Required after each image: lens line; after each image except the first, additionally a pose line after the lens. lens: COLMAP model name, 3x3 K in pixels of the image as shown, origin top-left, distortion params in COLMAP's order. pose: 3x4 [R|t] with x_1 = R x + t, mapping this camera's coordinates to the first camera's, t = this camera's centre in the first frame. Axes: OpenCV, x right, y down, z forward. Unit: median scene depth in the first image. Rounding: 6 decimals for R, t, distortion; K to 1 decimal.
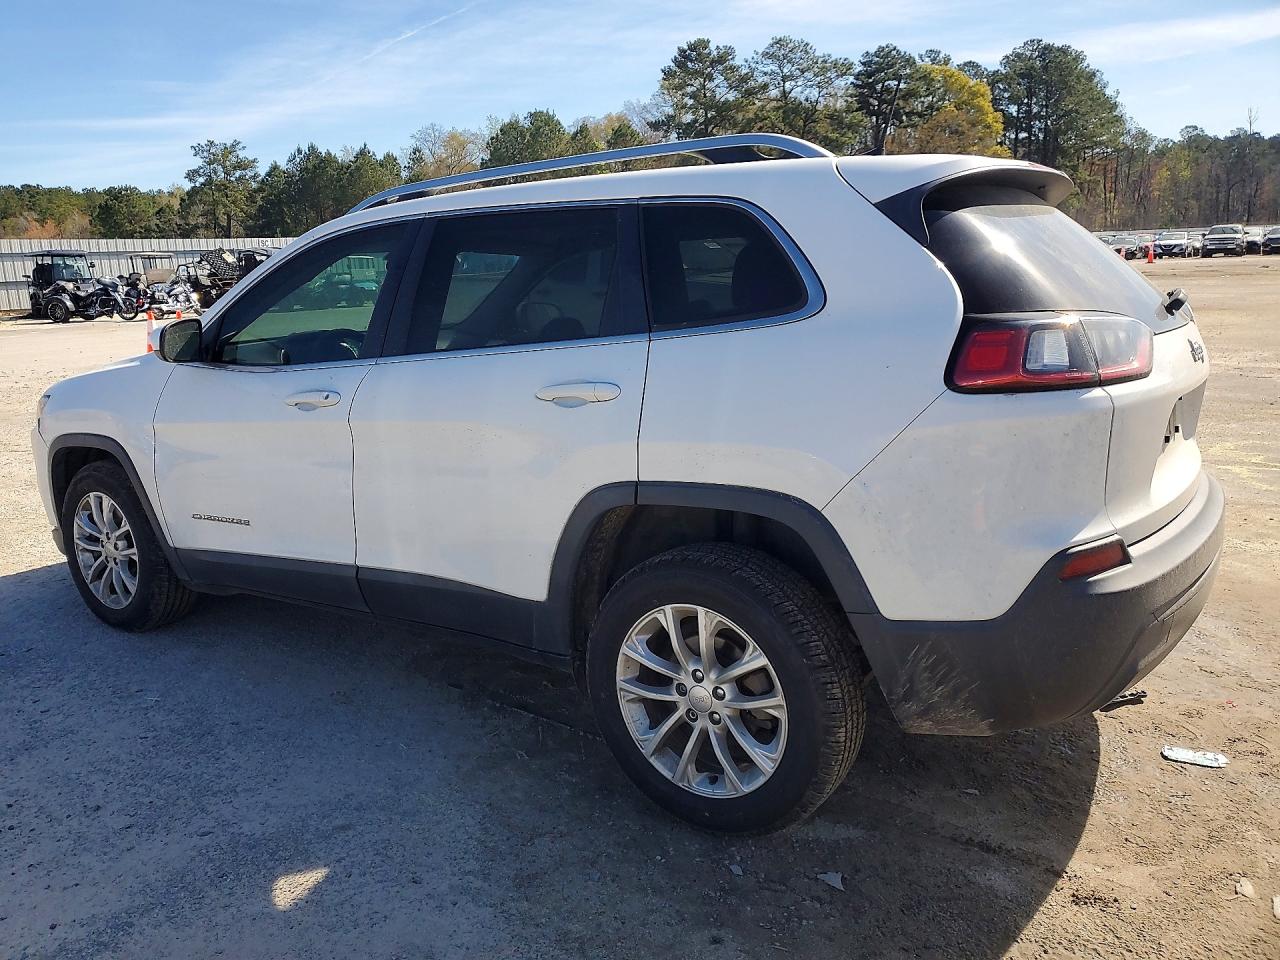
lens RADIAL K [[1024.6, 0, 640.0], [0, 1024.6, 480.0], [0, 0, 1]] dist [0.009274, 0.009229]
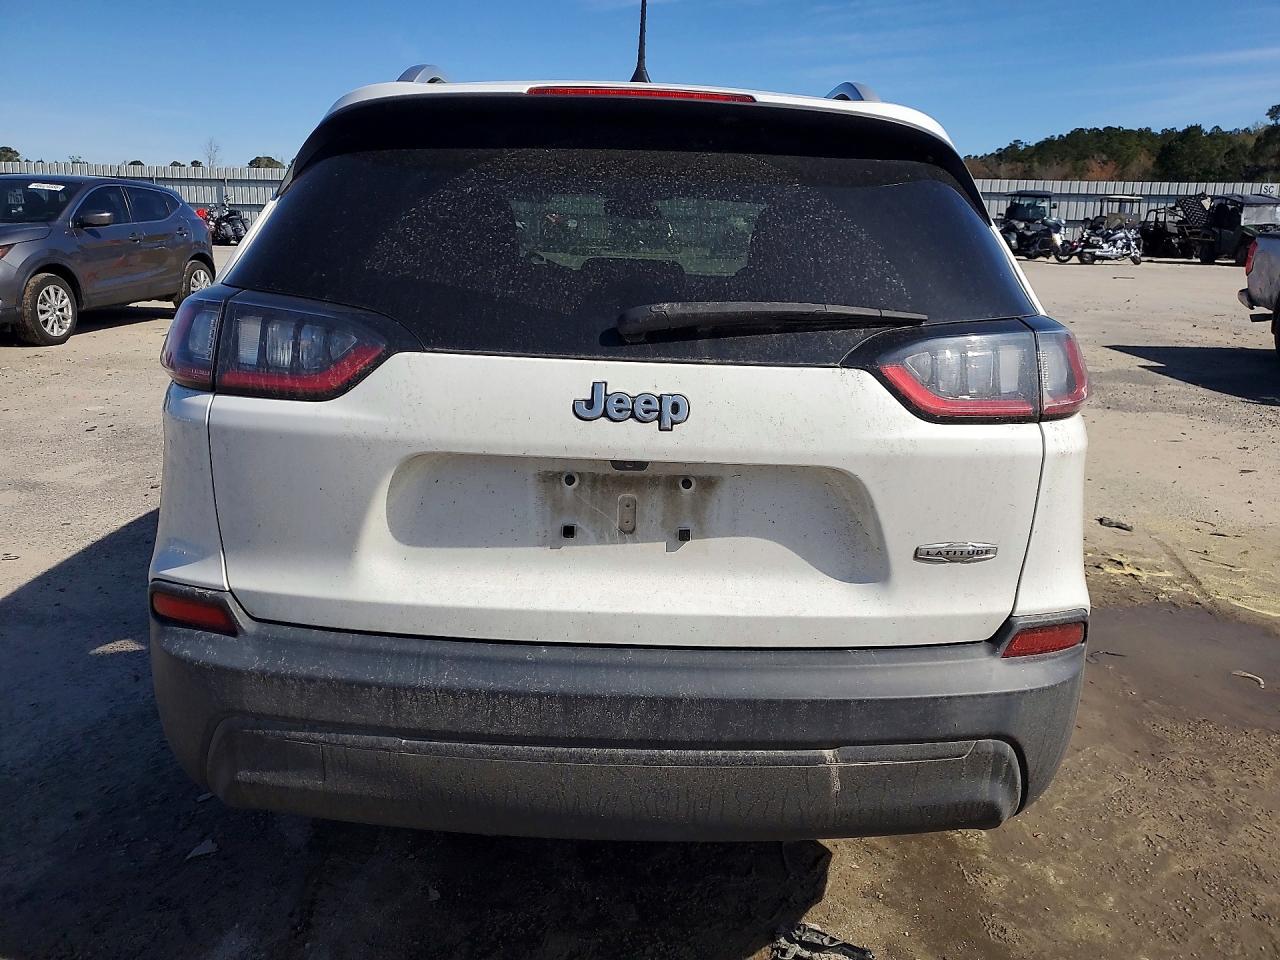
lens RADIAL K [[1024.6, 0, 640.0], [0, 1024.6, 480.0], [0, 0, 1]] dist [0.009274, 0.009229]
pose [[0.566098, 0.254063, -0.784210, 0.110781], [-0.212163, 0.964177, 0.159214, -0.019961], [0.796567, 0.076250, 0.599722, 0.070994]]
